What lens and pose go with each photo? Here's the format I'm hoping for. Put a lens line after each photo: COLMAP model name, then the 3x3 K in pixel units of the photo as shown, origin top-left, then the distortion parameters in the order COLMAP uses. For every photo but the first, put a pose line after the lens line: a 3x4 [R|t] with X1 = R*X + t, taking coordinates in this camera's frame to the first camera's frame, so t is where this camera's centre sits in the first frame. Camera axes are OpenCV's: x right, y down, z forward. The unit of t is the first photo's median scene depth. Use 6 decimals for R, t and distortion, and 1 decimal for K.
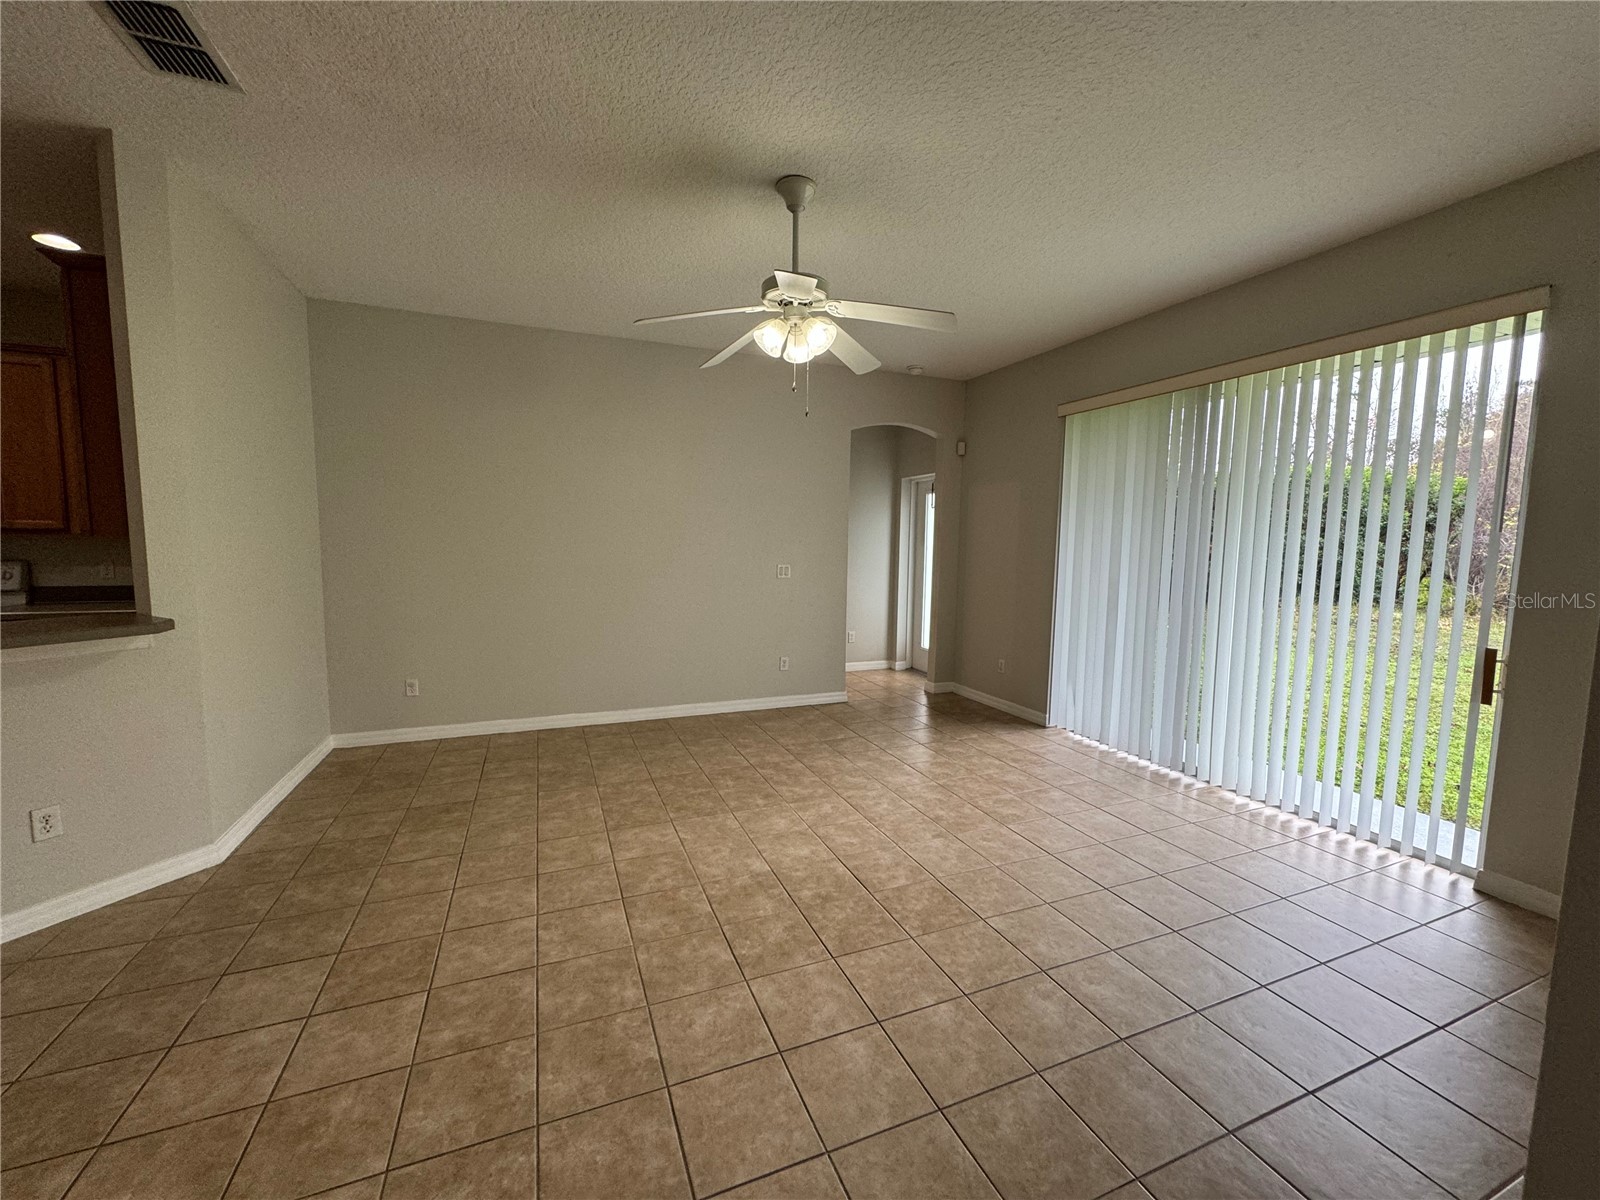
lens RADIAL K [[640.0, 0, 799.0], [0, 640.0, 601.1], [0, 0, 1]] dist [-0.001155, 0.000437]
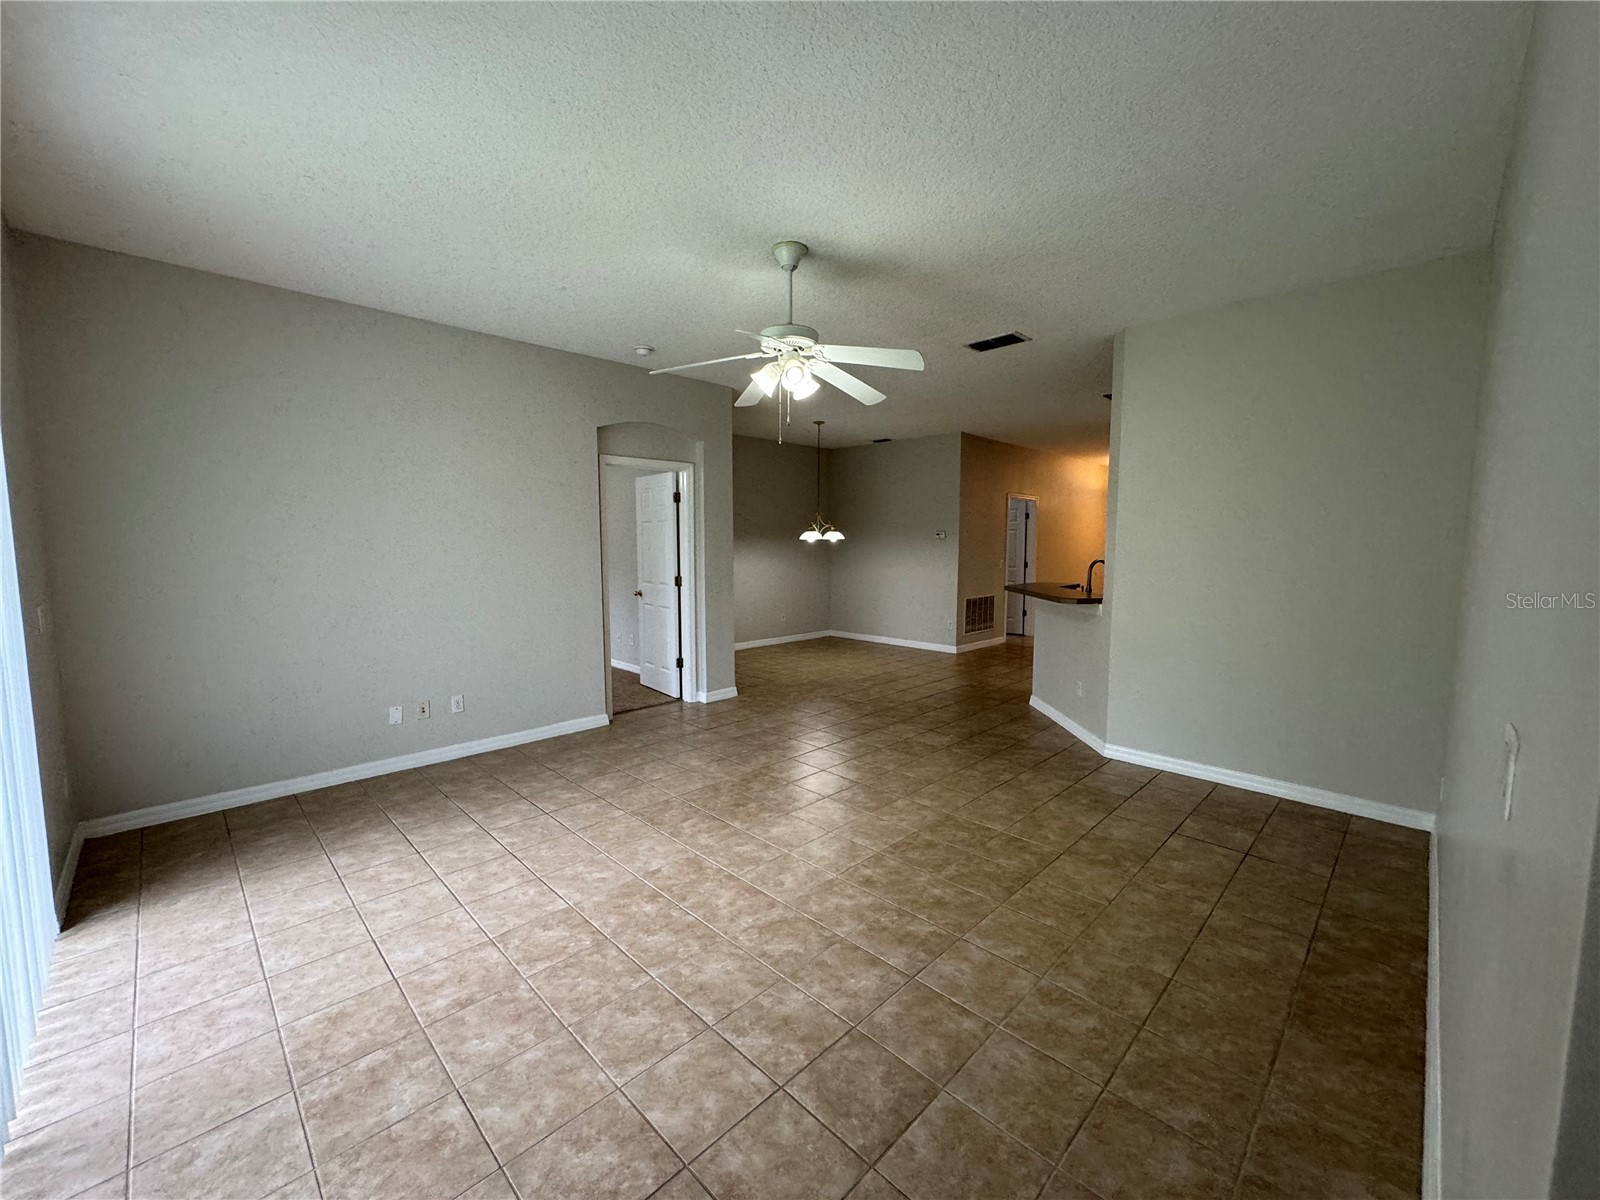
lens RADIAL K [[640.0, 0, 802.8], [0, 640.0, 600.9], [0, 0, 1]] dist [-0.001155, 0.000437]
pose [[-0.917747, 0.020680, -0.396627, 0.402926], [-0.053228, 0.983230, 0.174428, -0.206227], [0.393583, 0.181192, -0.901256, 1.962829]]
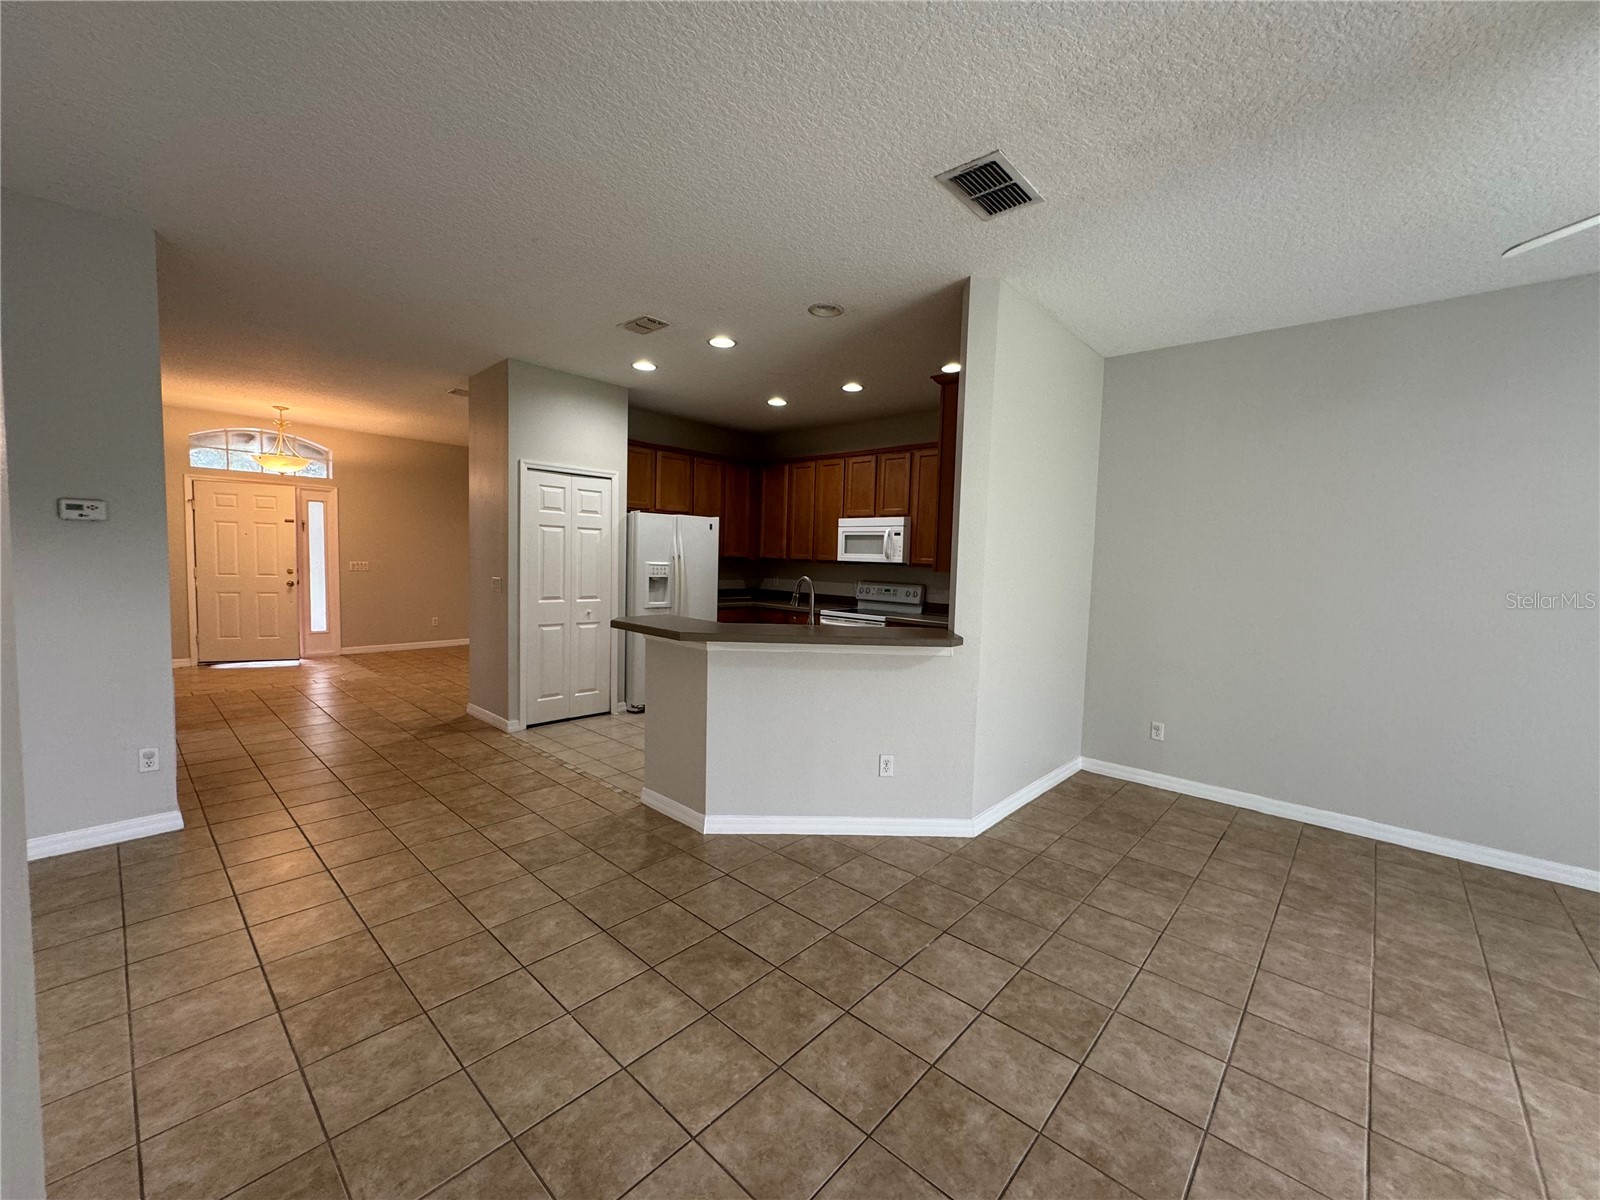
lens RADIAL K [[640.0, 0, 794.0], [0, 640.0, 600.3], [0, 0, 1]] dist [-0.001155, 0.000437]
pose [[0.426870, 0.061006, -0.902253, 0.030362], [-0.109887, 0.993828, 0.015209, -0.023263], [0.897612, 0.092653, 0.430939, 0.108408]]
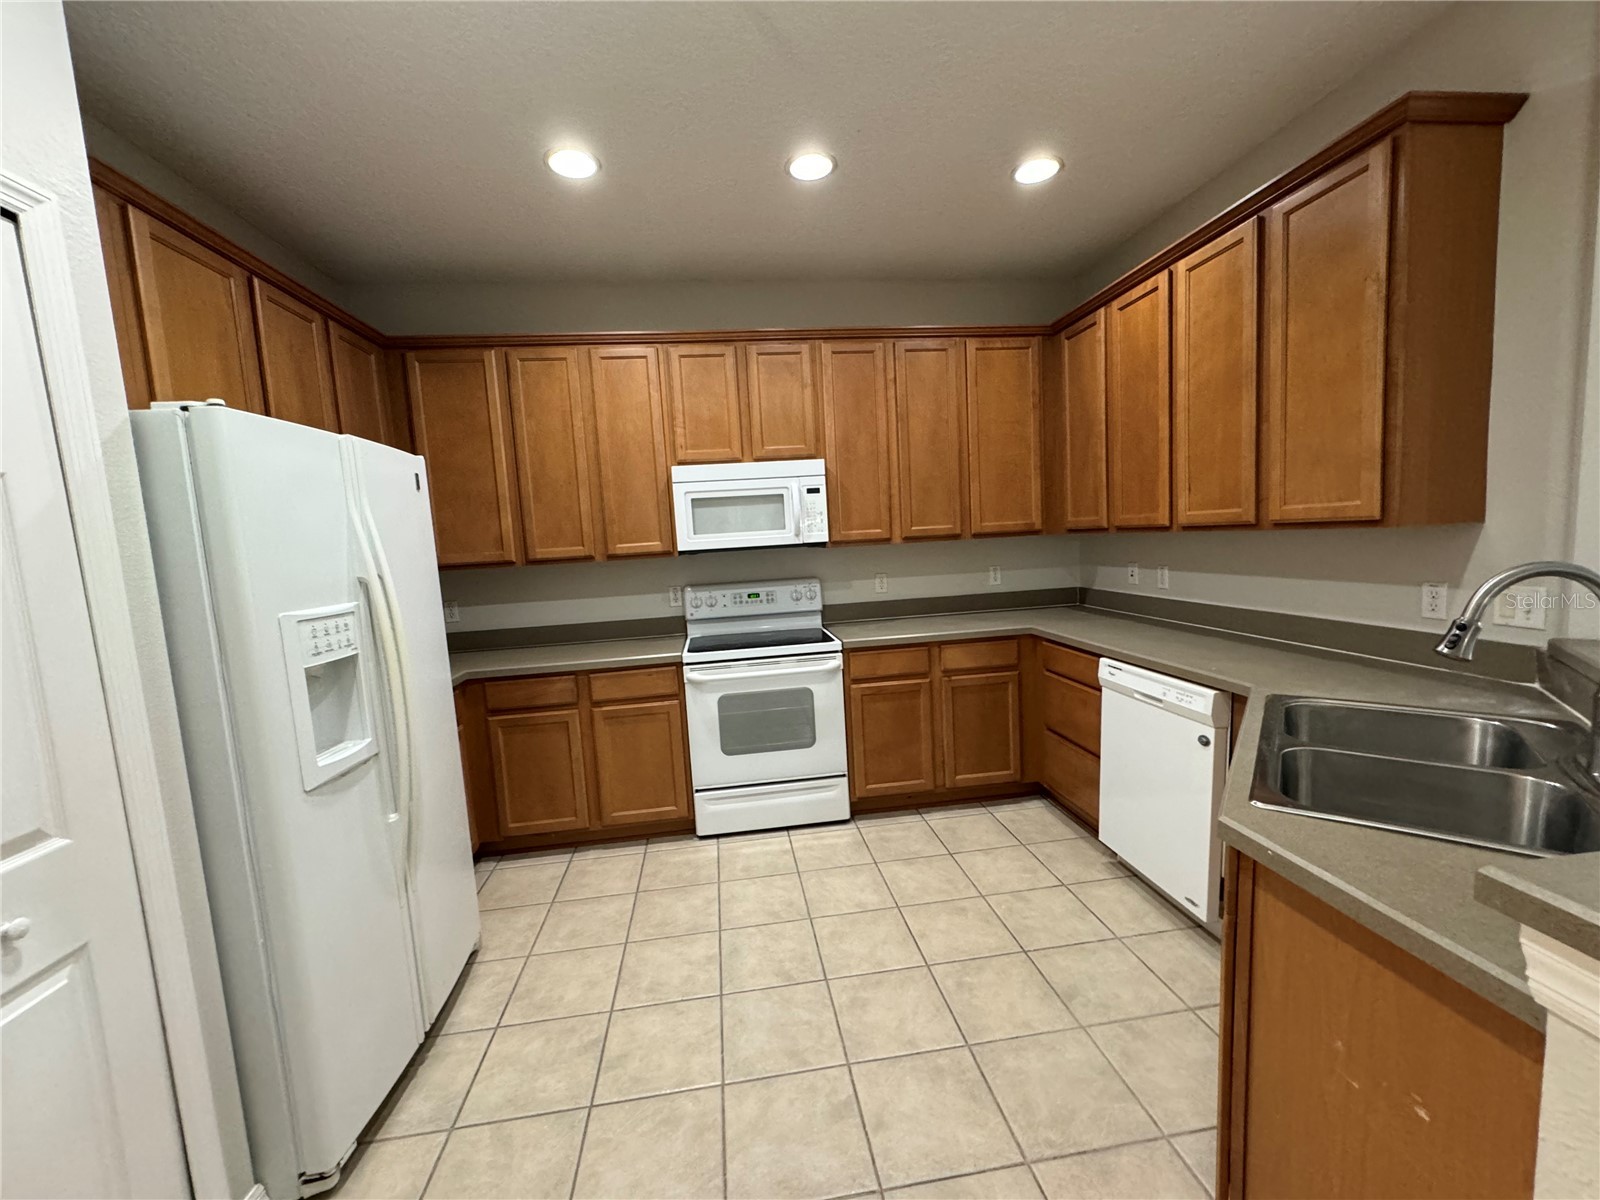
lens RADIAL K [[640.0, 0, 801.5], [0, 640.0, 598.4], [0, 0, 1]] dist [-0.001155, 0.000437]
pose [[0.964183, -0.042524, -0.261806, -1.168369], [0.045004, 0.998981, 0.003482, -0.048407], [0.261391, -0.015139, 0.965114, 0.156985]]
